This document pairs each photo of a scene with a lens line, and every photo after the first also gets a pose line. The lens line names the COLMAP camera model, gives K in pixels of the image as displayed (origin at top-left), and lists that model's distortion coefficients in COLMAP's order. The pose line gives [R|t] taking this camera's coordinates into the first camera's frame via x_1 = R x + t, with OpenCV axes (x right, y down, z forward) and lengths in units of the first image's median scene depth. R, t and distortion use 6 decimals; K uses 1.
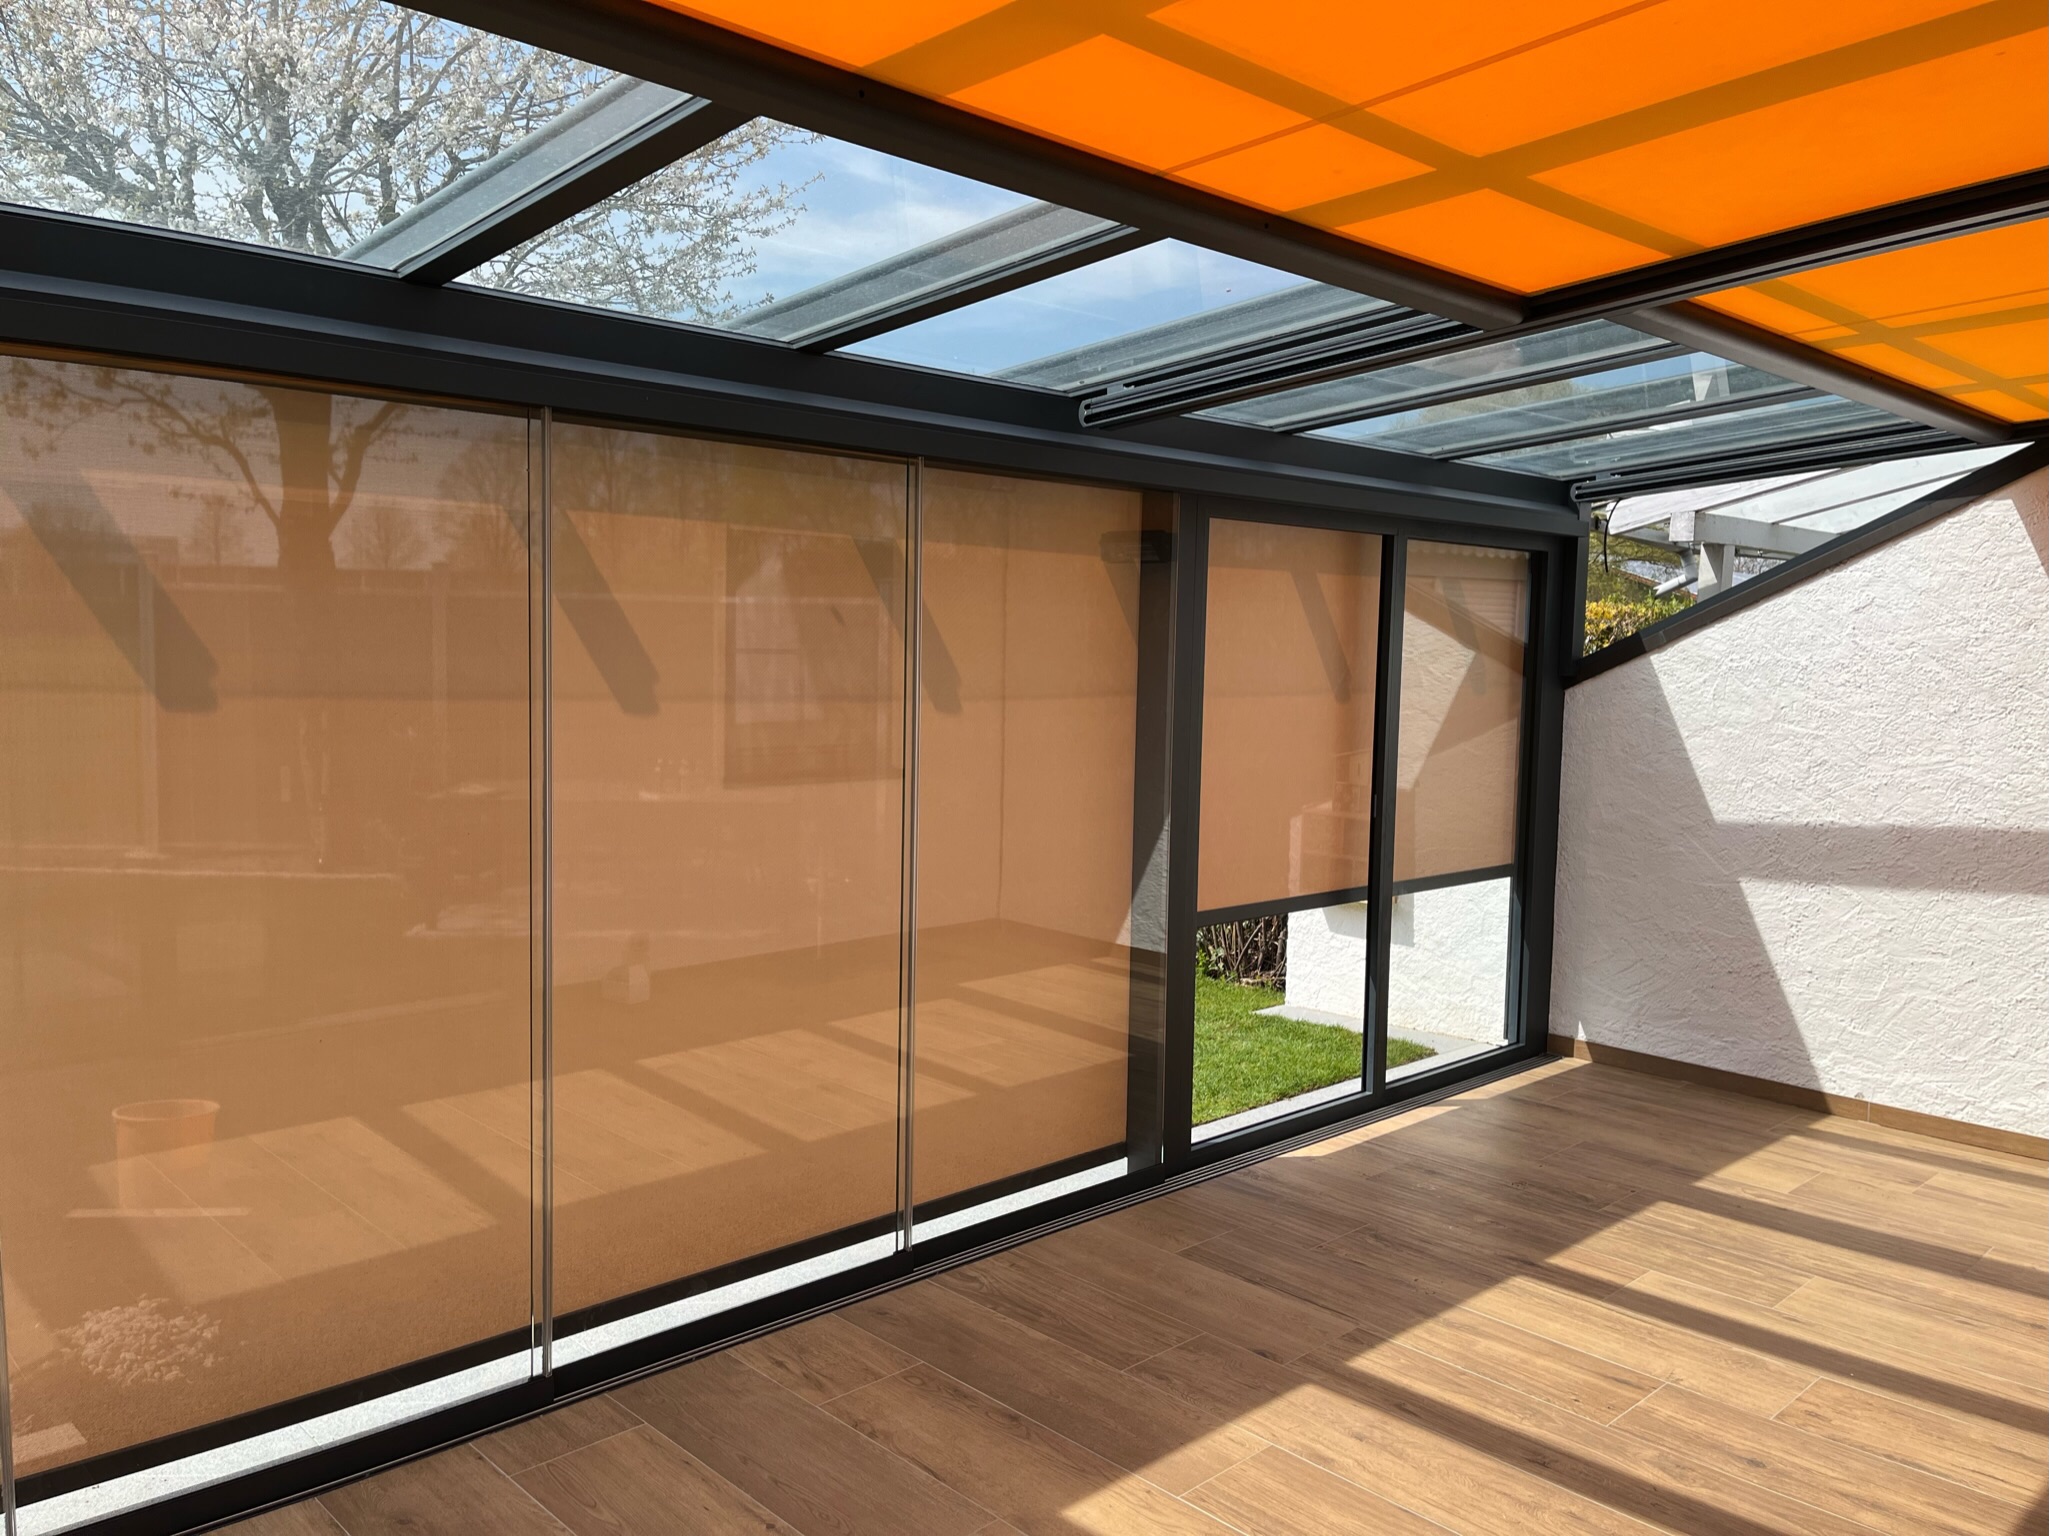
lens RADIAL K [[1553.3, 0, 1024.5], [0, 1553.3, 768.0], [0, 0, 1]] dist [0.110124, -0.139898]
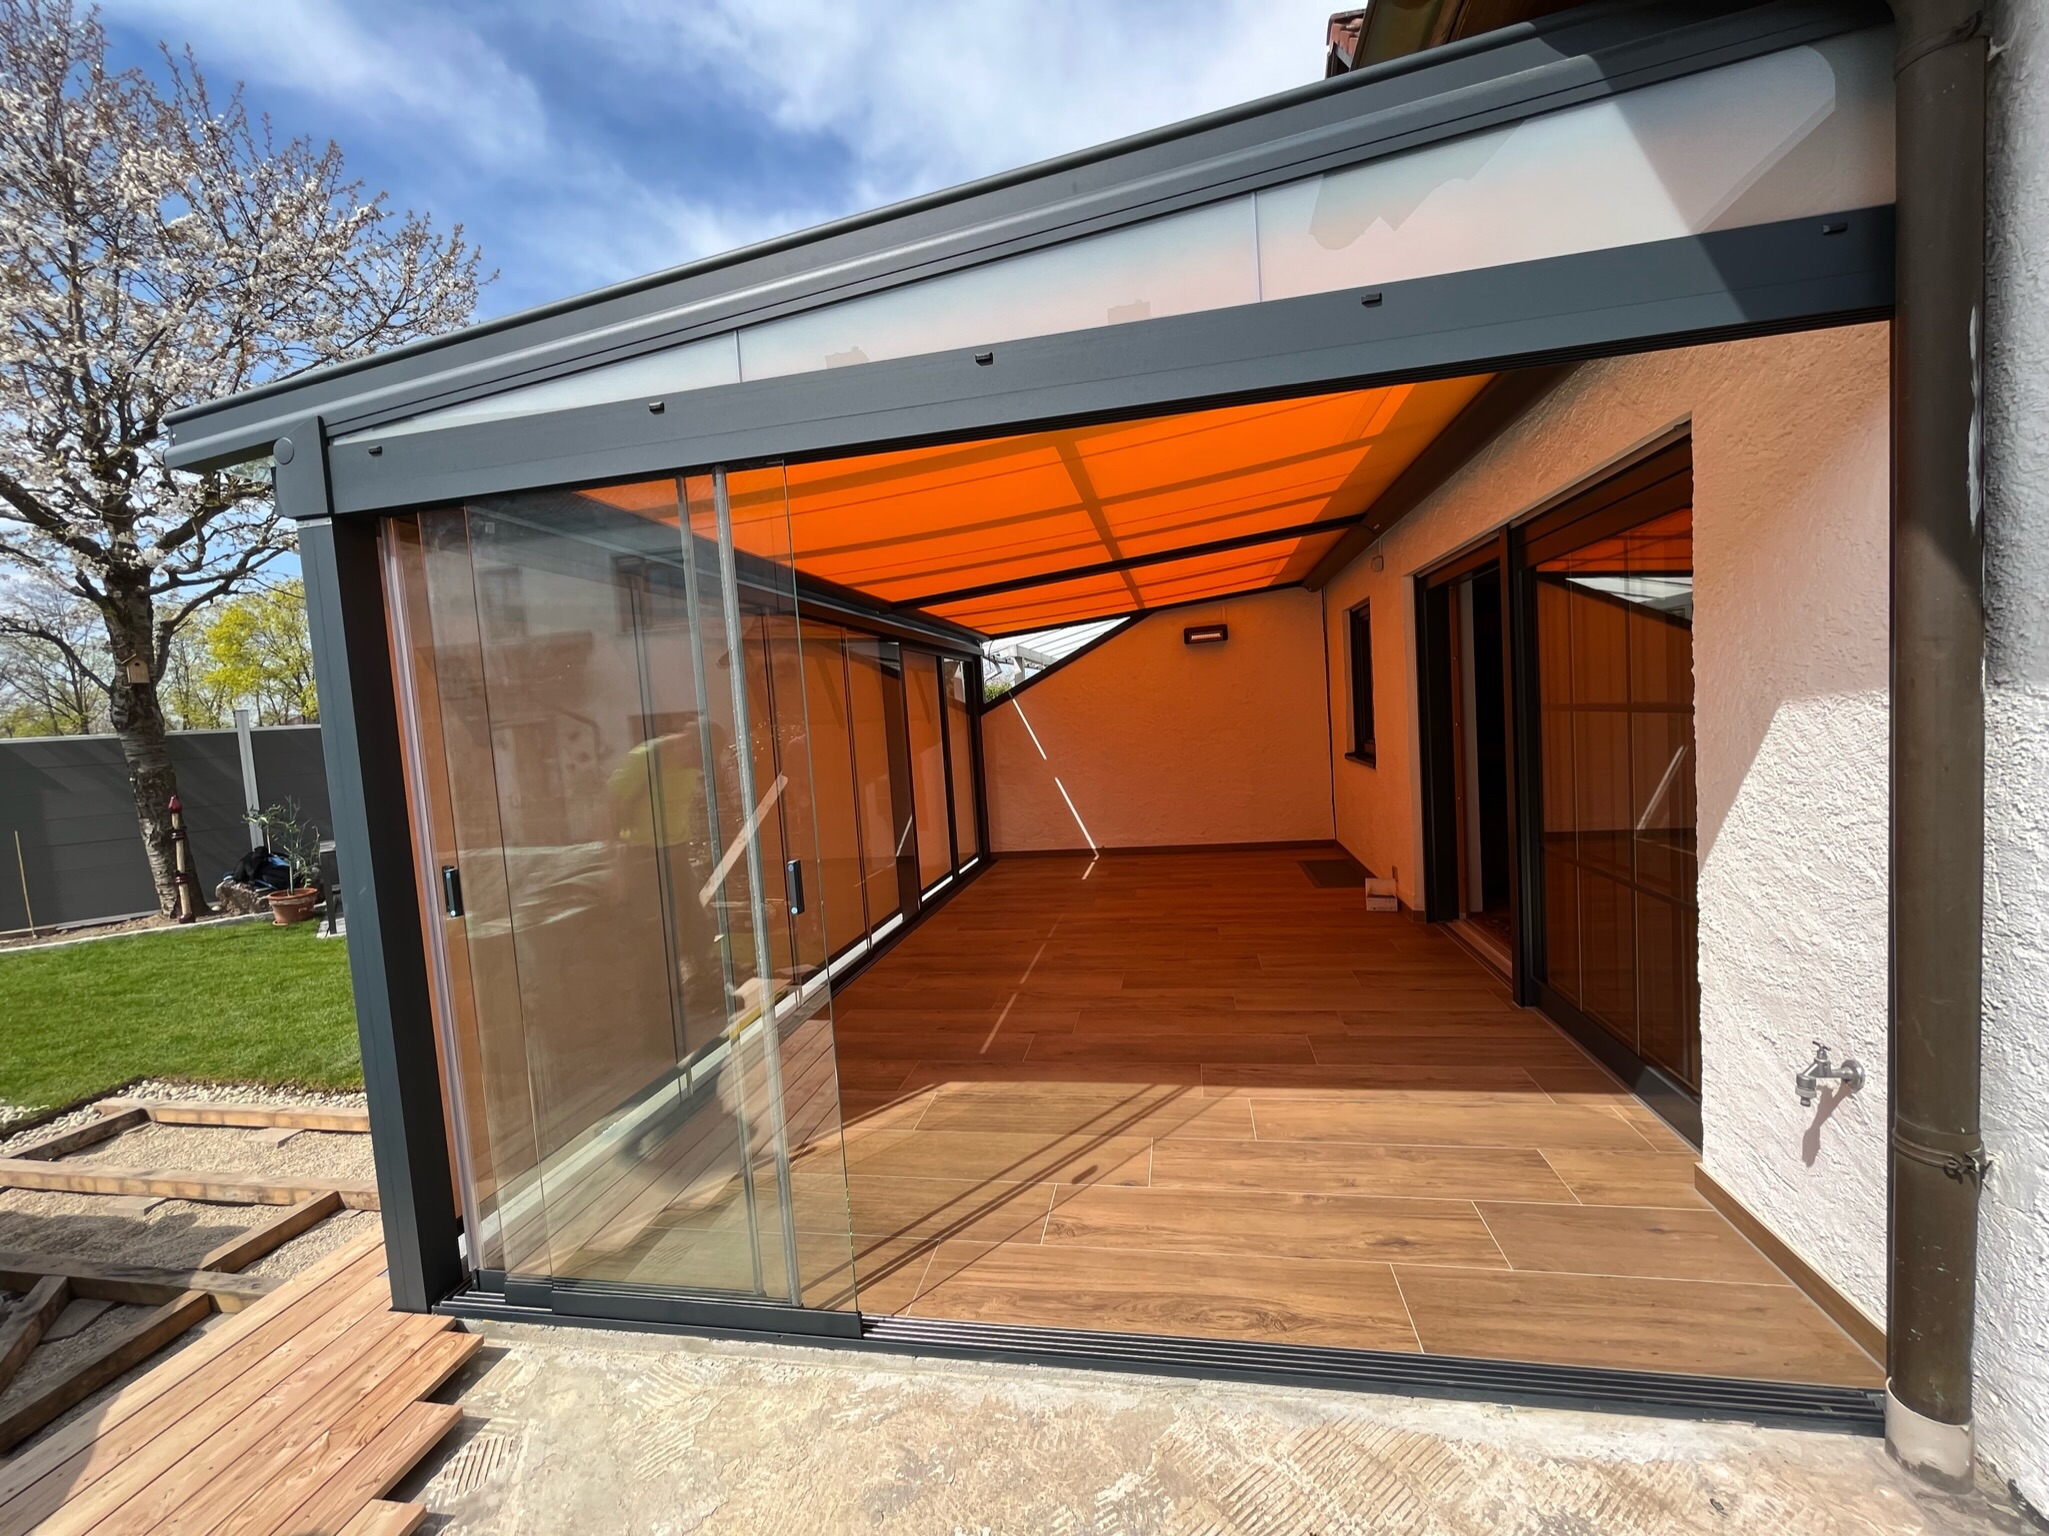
lens RADIAL K [[828.0, 0, 1024.5], [0, 828.0, 768.0], [0, 0, 1]] dist [-0.001749, 0.000047]
pose [[0.812539, -0.112450, 0.571957, -0.420629], [0.131443, 0.991290, 0.008162, 0.035625], [-0.567894, 0.068548, 0.820243, -0.149174]]
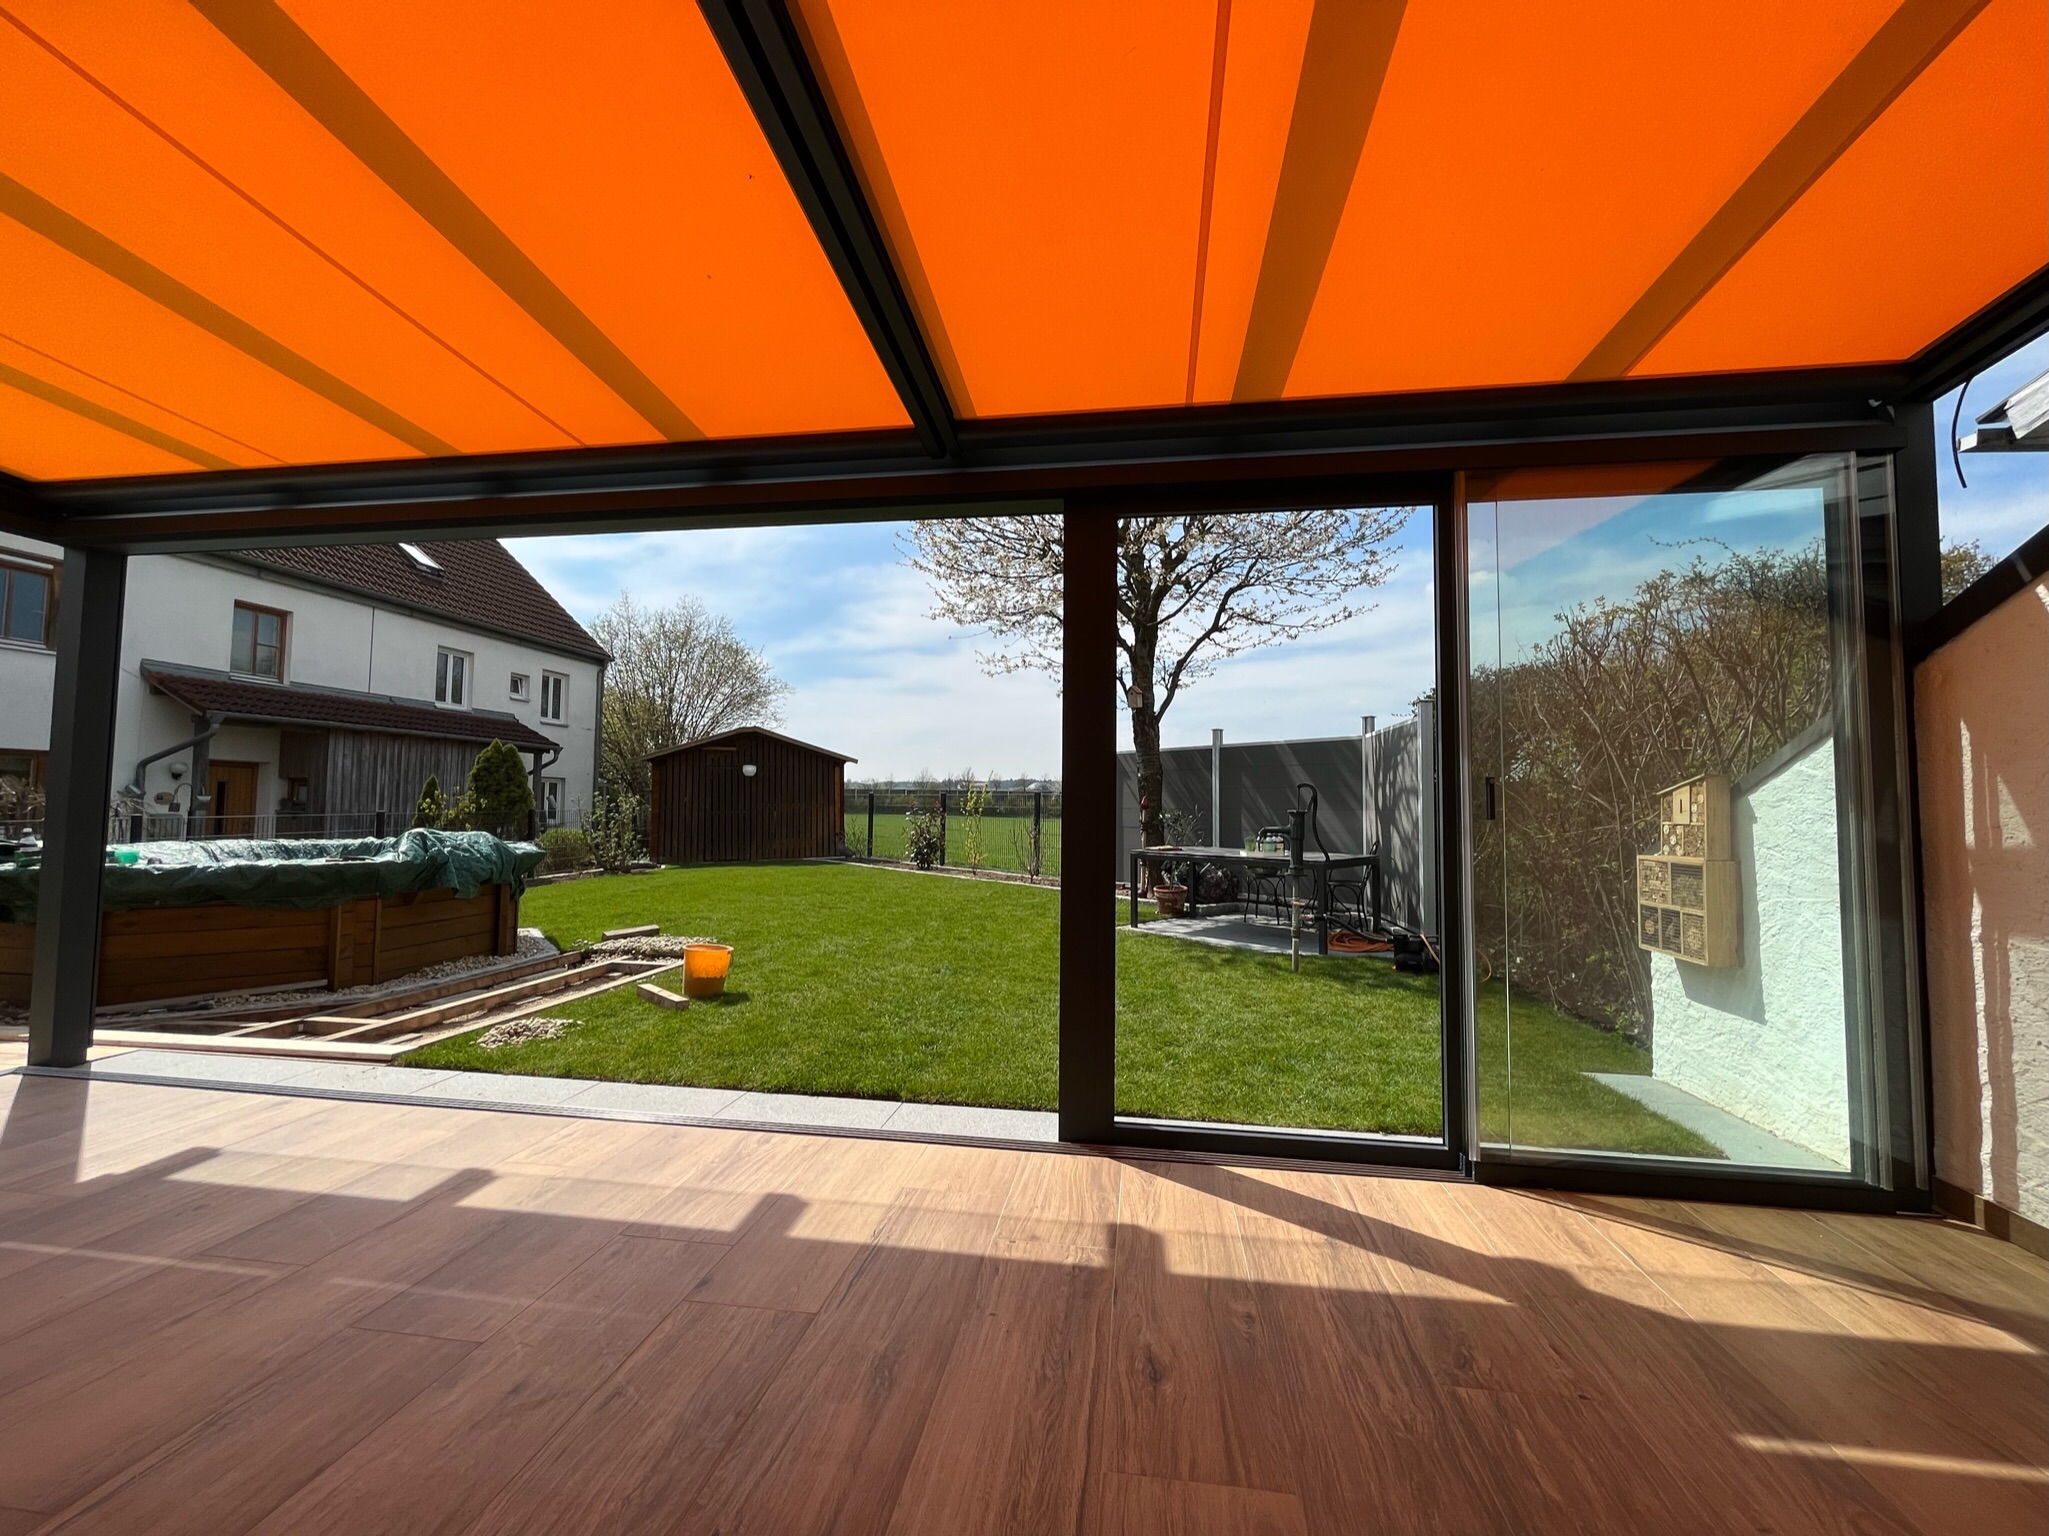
lens RADIAL K [[835.2, 0, 1024.5], [0, 835.2, 768.0], [0, 0, 1]] dist [-0.002598, -0.000325]
pose [[0.609070, -0.056166, -0.791126, 0.444320], [-0.063213, 0.990878, -0.119013, 0.072187], [0.790594, 0.122497, 0.599964, 0.527903]]
